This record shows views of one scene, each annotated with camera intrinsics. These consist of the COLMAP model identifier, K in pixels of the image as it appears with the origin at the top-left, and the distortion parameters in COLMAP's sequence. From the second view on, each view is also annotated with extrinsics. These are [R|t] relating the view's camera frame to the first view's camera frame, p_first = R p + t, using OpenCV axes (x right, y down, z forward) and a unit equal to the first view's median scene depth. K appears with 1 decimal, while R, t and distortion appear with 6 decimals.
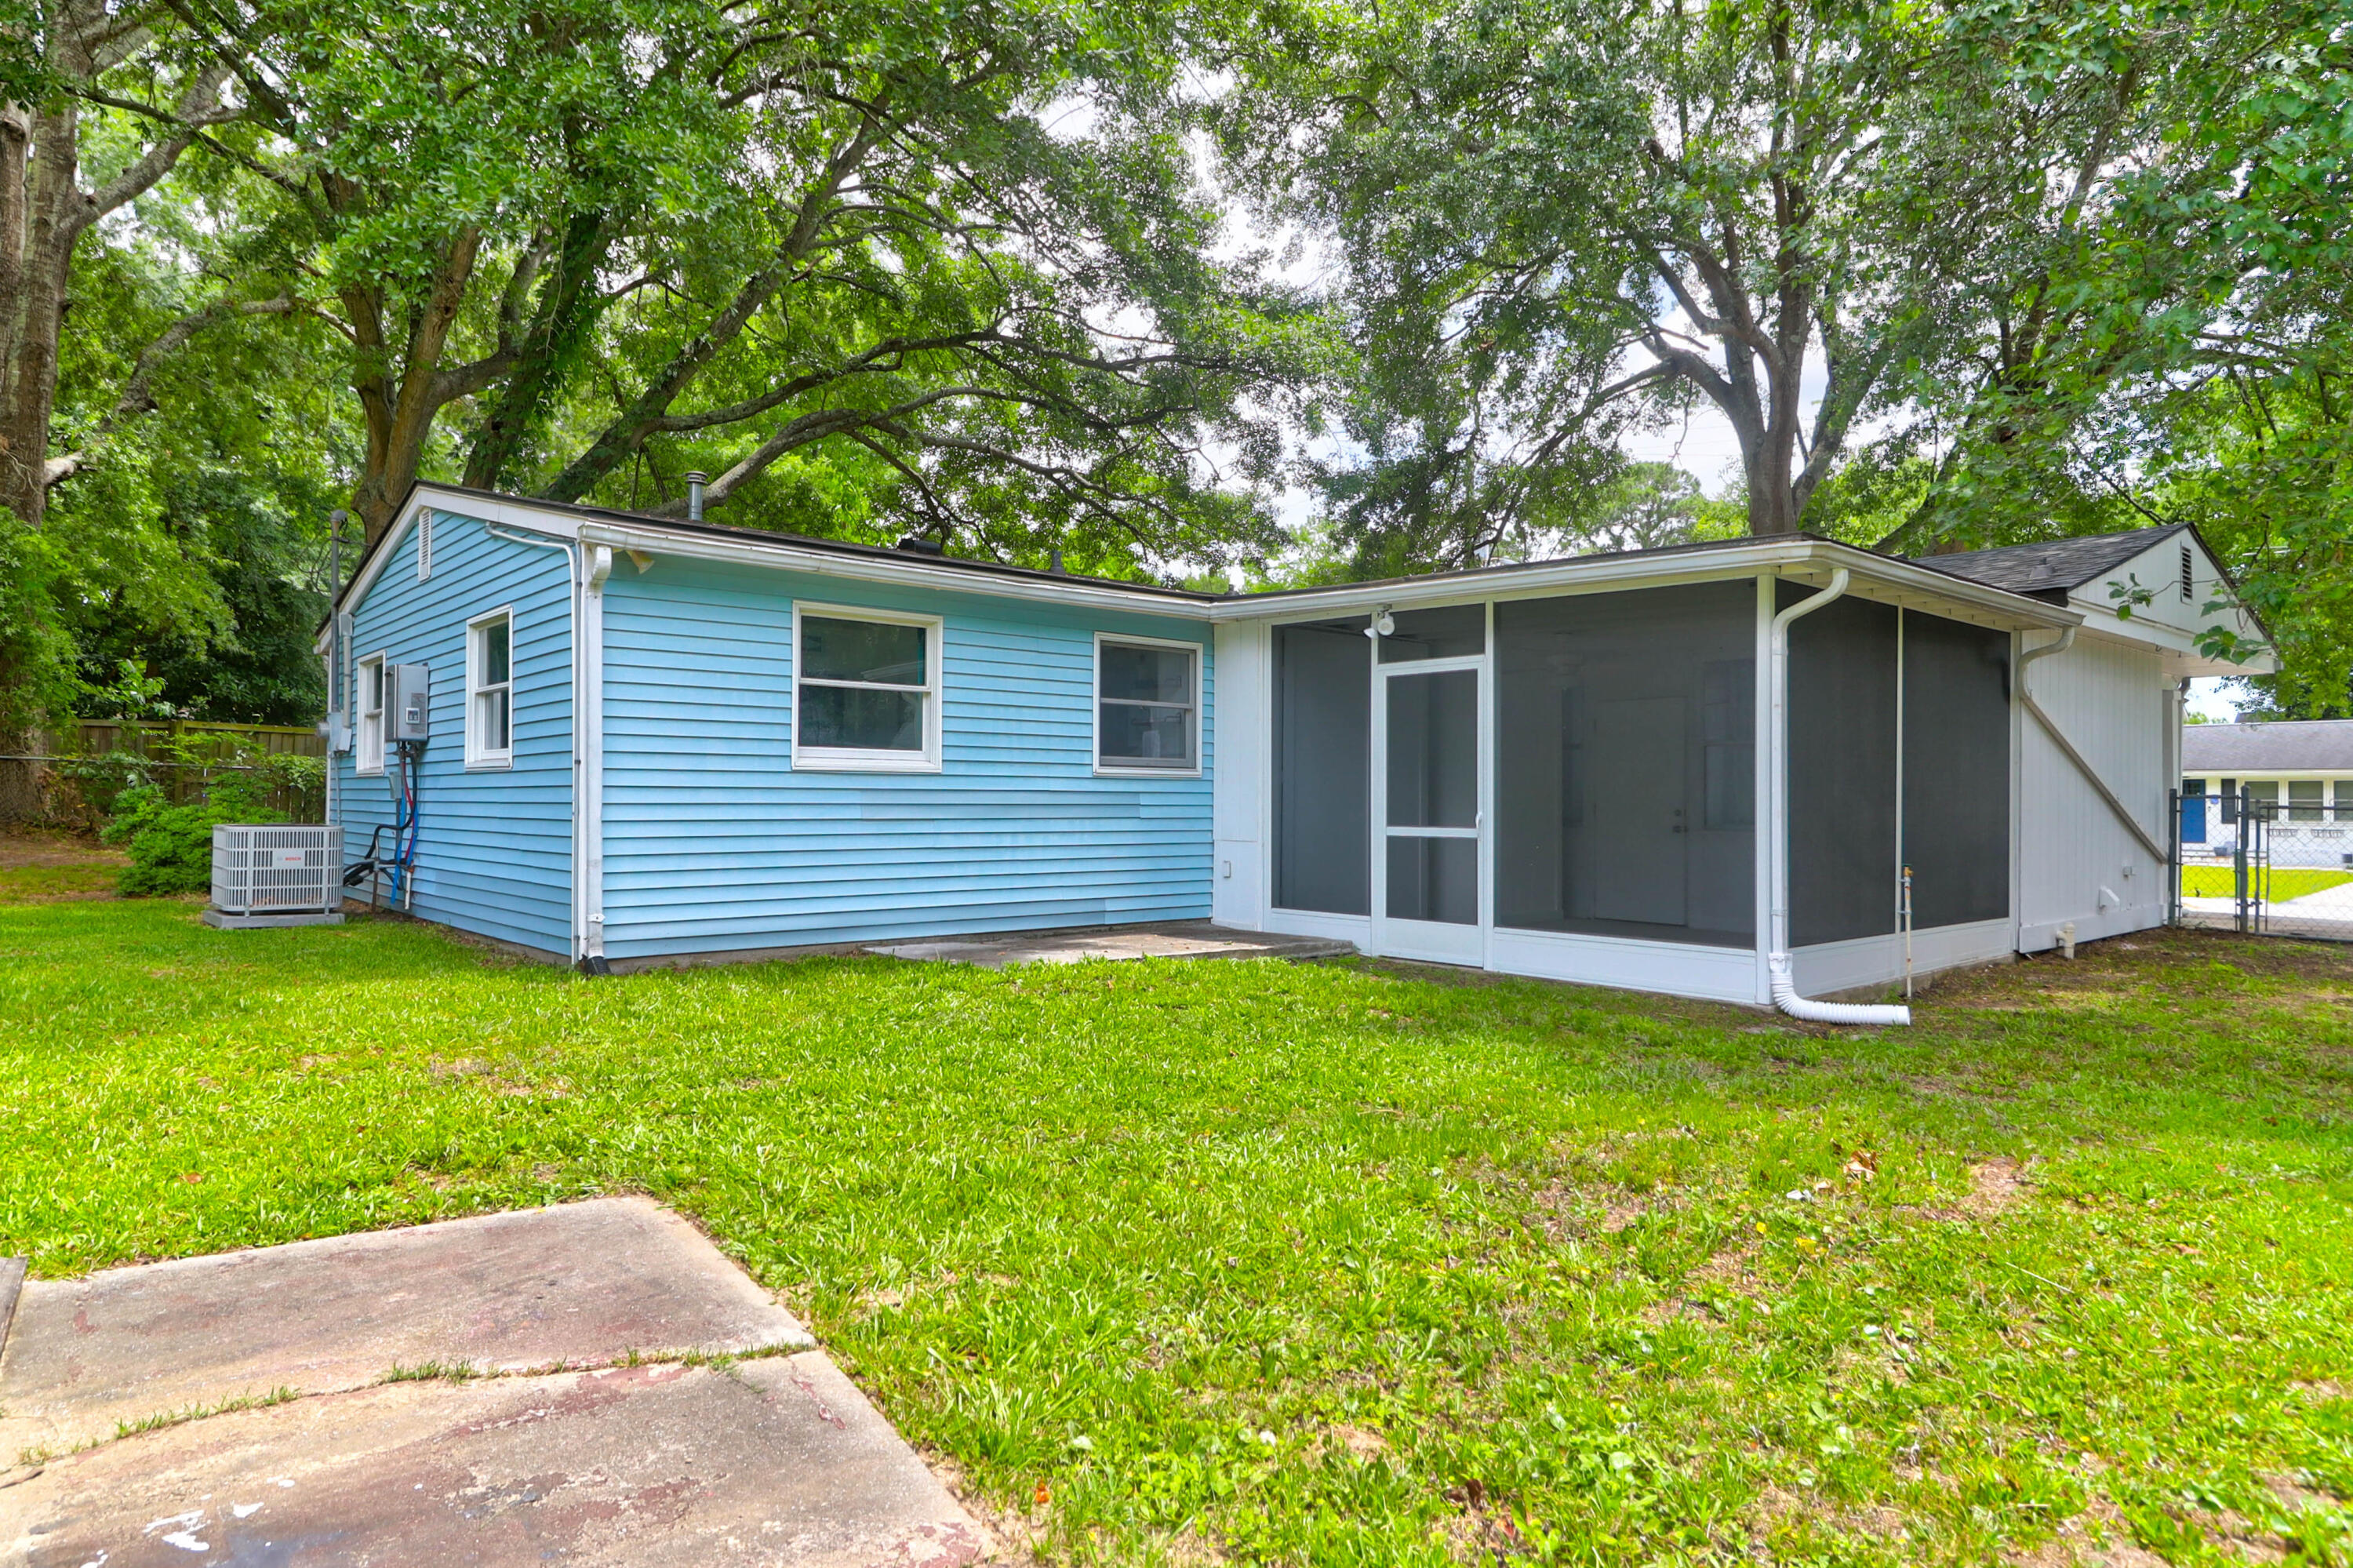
lens RADIAL K [[1384.3, 0, 1183.2], [0, 1384.3, 777.4], [0, 0, 1]] dist [0.001757, 0.000990]
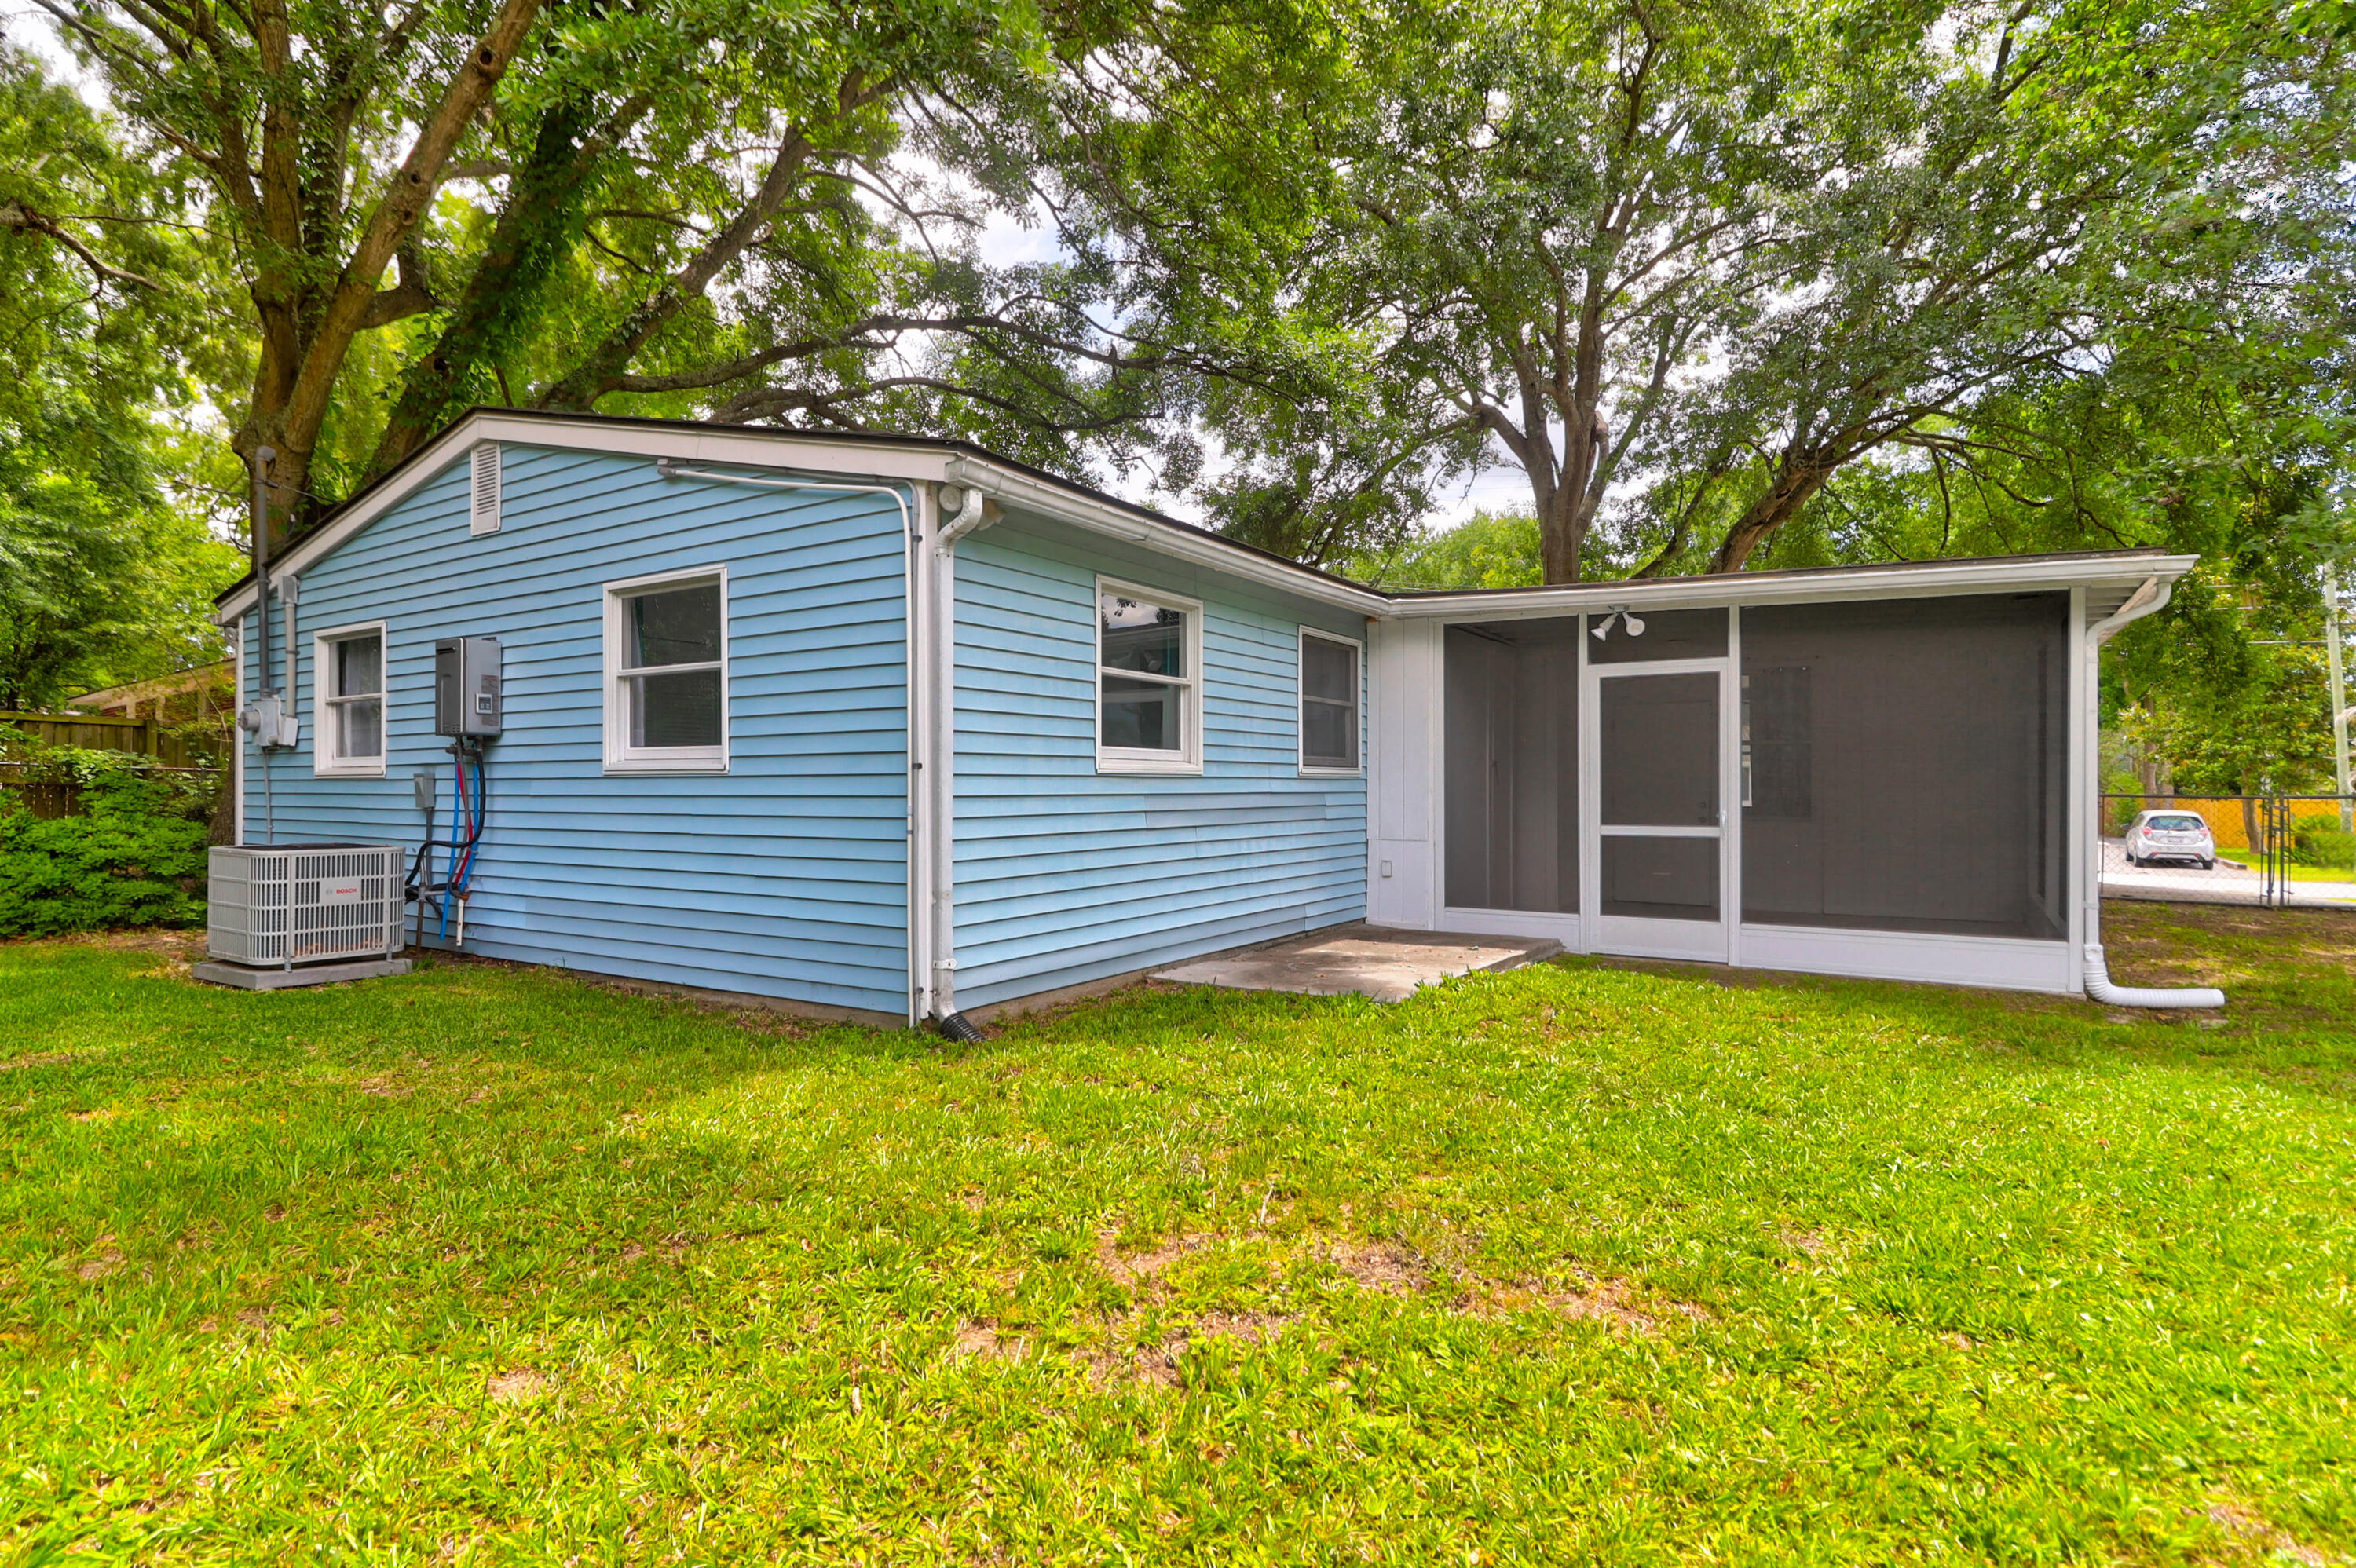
lens RADIAL K [[1172.8, 0, 1178.0], [0, 1172.8, 784.0], [0, 0, 1]] dist [-0.001657, -0.001827]
pose [[0.960237, -0.006029, 0.279121, -0.387365], [0.001751, 0.999877, 0.015577, -0.008848], [-0.279180, -0.014469, 0.960130, 0.261170]]
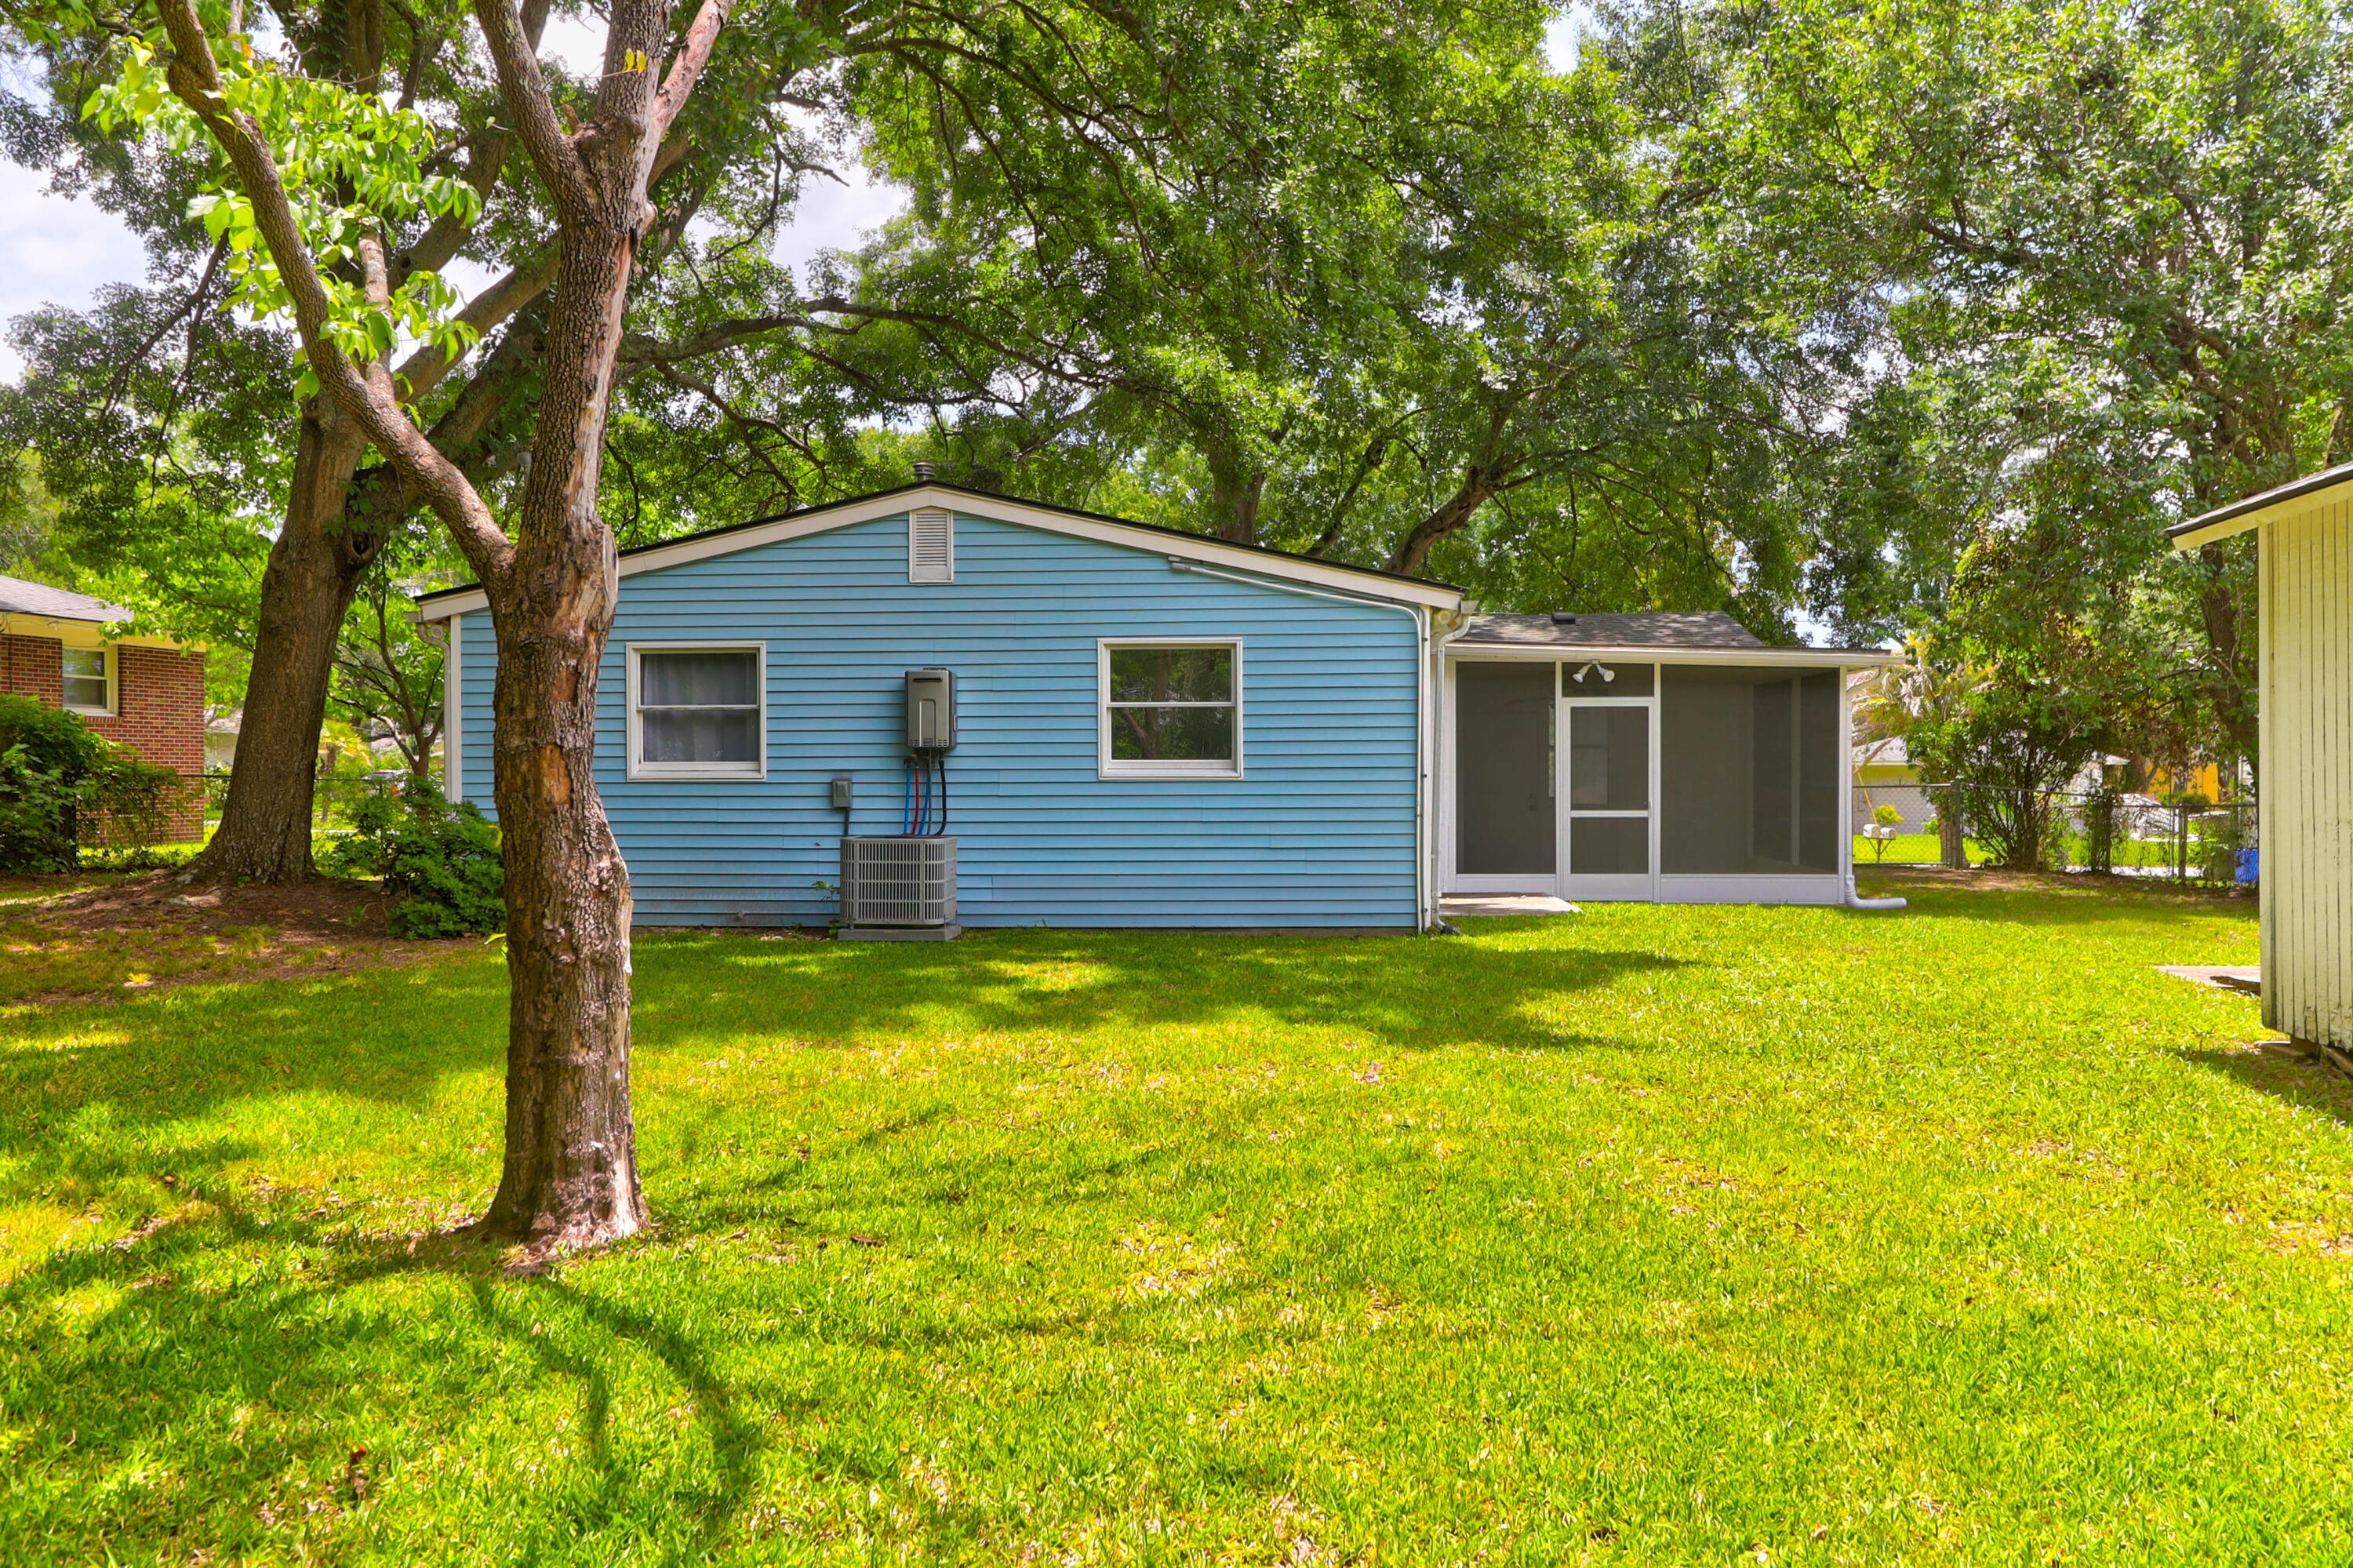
lens RADIAL K [[1758.4, 0, 1176.5], [0, 1758.4, 784.0], [0, 0, 1]] dist [-0.010792, -0.001413]
pose [[0.708445, -0.013255, 0.705641, -1.429075], [-0.004701, 0.999713, 0.023498, -0.033290], [-0.705750, -0.019964, 0.708179, -0.007248]]
